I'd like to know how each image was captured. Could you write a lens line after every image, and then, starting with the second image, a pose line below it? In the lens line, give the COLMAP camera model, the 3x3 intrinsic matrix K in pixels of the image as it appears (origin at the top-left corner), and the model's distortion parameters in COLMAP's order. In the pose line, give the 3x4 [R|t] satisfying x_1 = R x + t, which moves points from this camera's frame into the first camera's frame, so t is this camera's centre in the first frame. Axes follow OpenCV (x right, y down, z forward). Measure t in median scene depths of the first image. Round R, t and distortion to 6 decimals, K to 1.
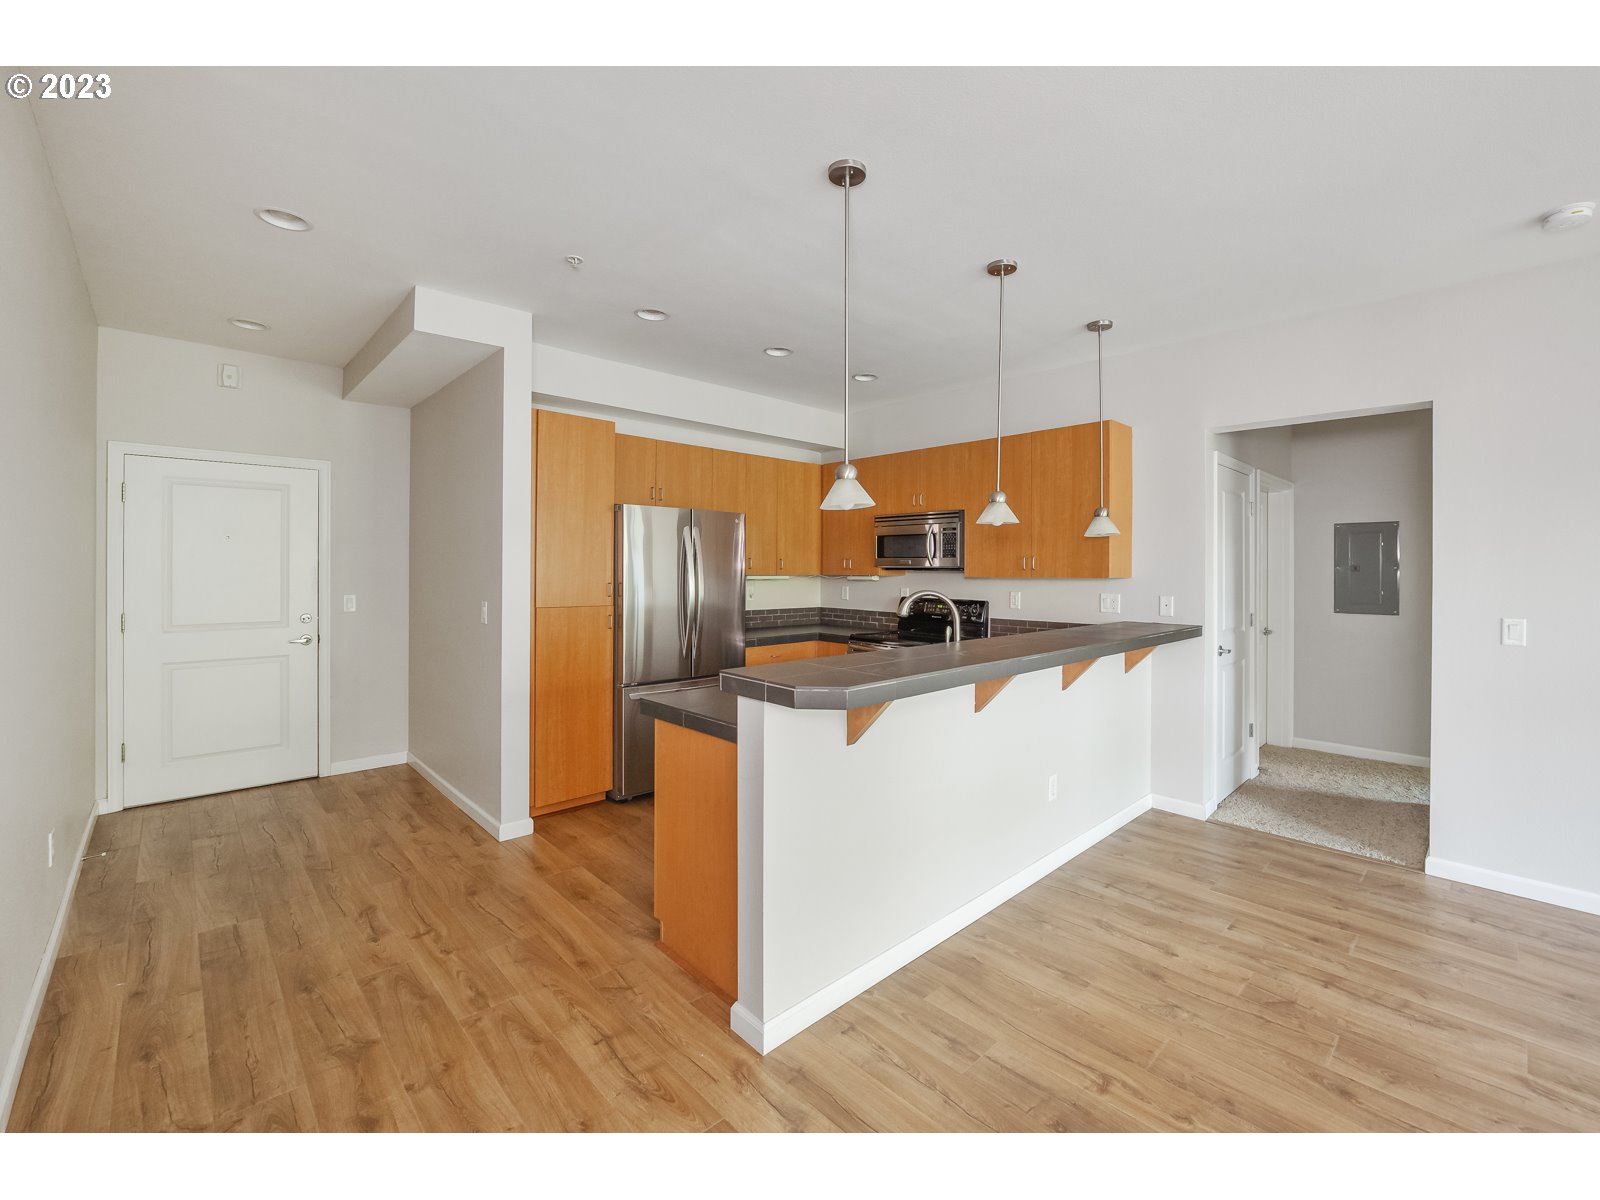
lens RADIAL K [[678.8, 0, 842.2], [0, 678.8, 579.8], [0, 0, 1]] dist [-0.020913, 0.002213]
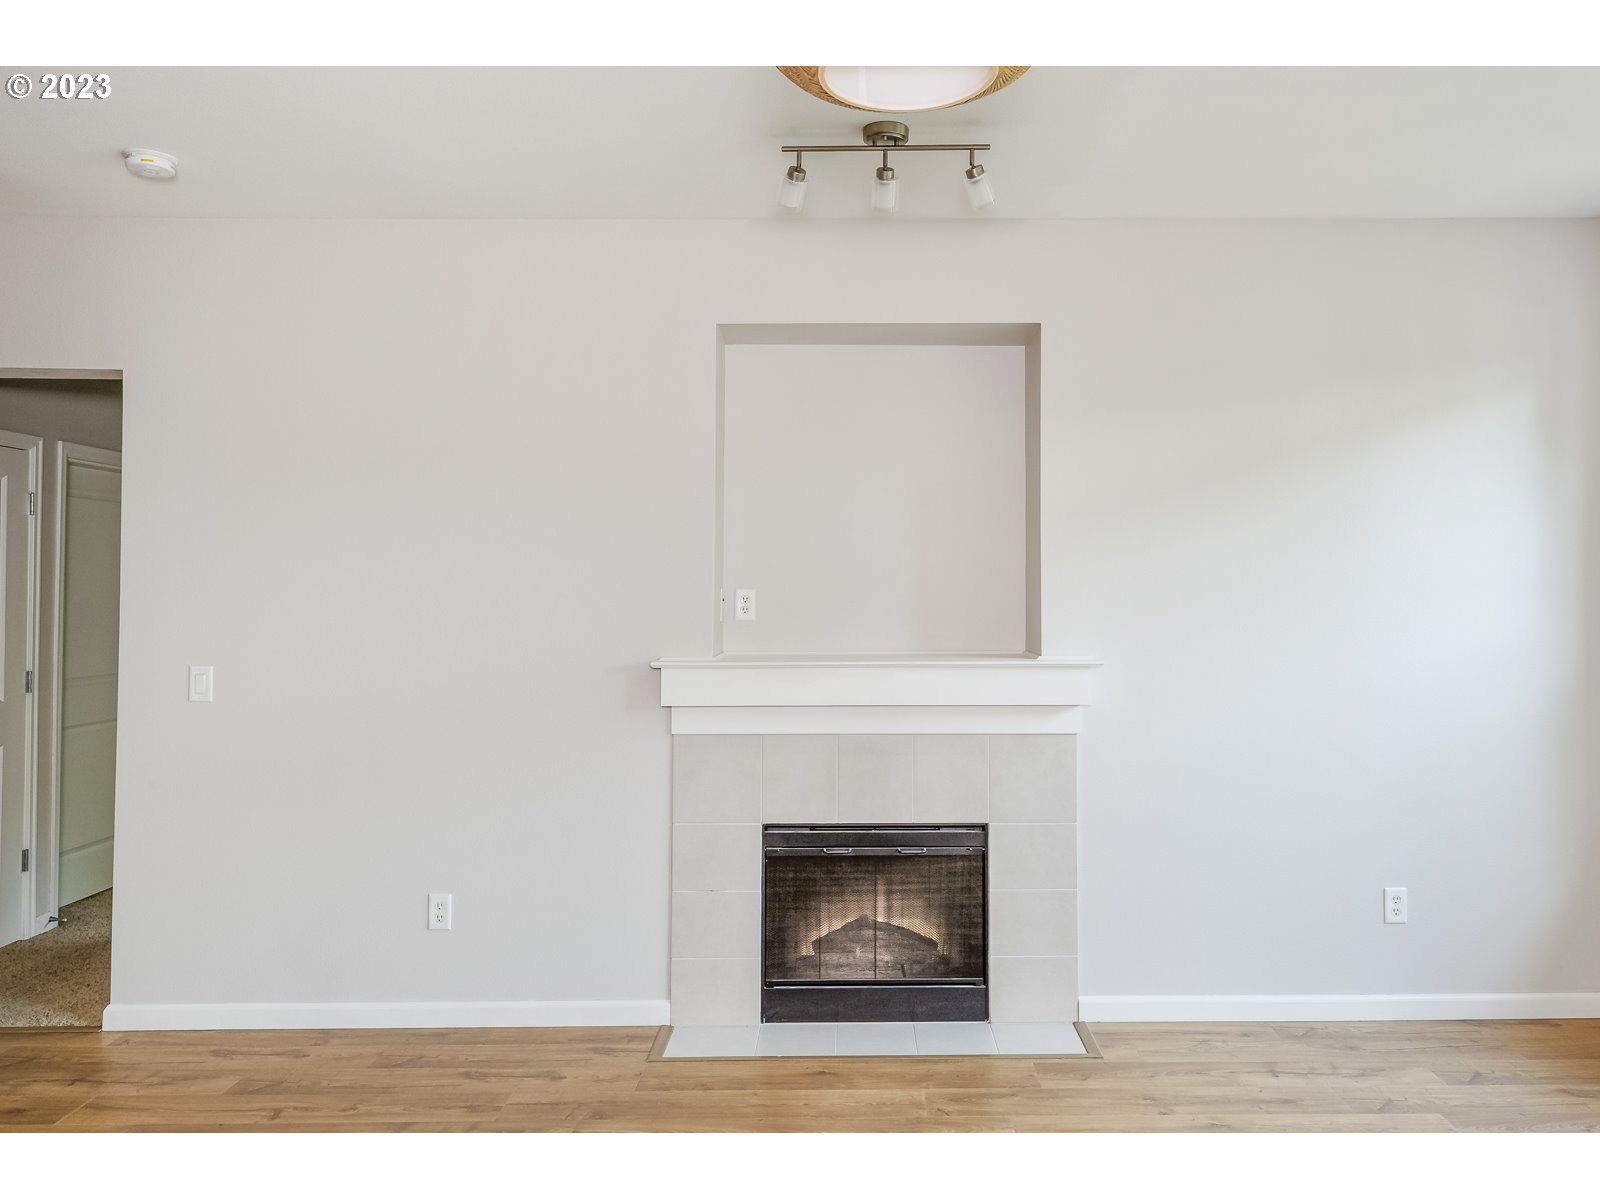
lens RADIAL K [[1193.2, 0, 892.5], [0, 1193.2, 562.7], [0, 0, 1]] dist [0.009497, 0.000184]
pose [[0.694854, 0.013340, 0.719027, 0.490398], [0.014298, 0.999374, -0.032359, -0.003584], [-0.719009, 0.032766, 0.694228, -0.465729]]
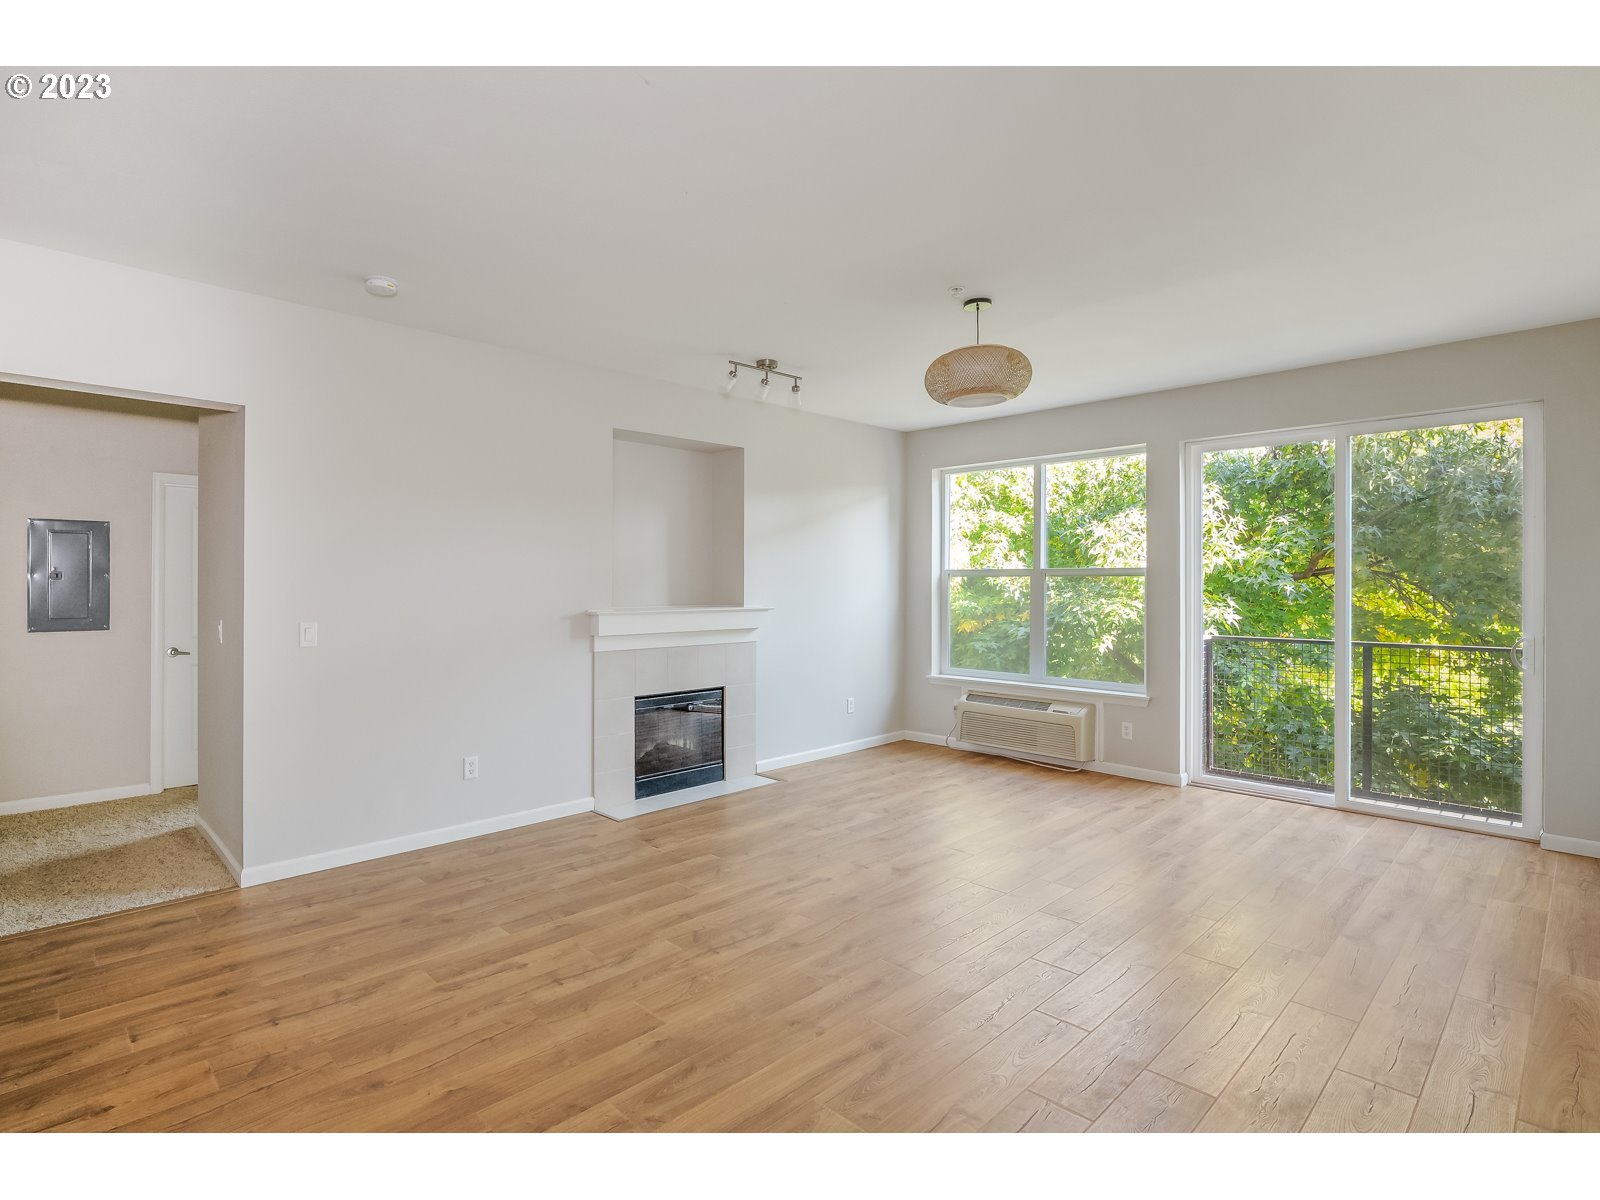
lens RADIAL K [[793.0, 0, 756.5], [0, 793.0, 582.8], [0, 0, 1]] dist [-0.001763, 0.001130]
pose [[0.028089, -0.004027, 0.999597, -0.237385], [0.010865, 0.999934, 0.003723, -0.001408], [-0.999546, 0.010756, 0.028131, 0.193424]]
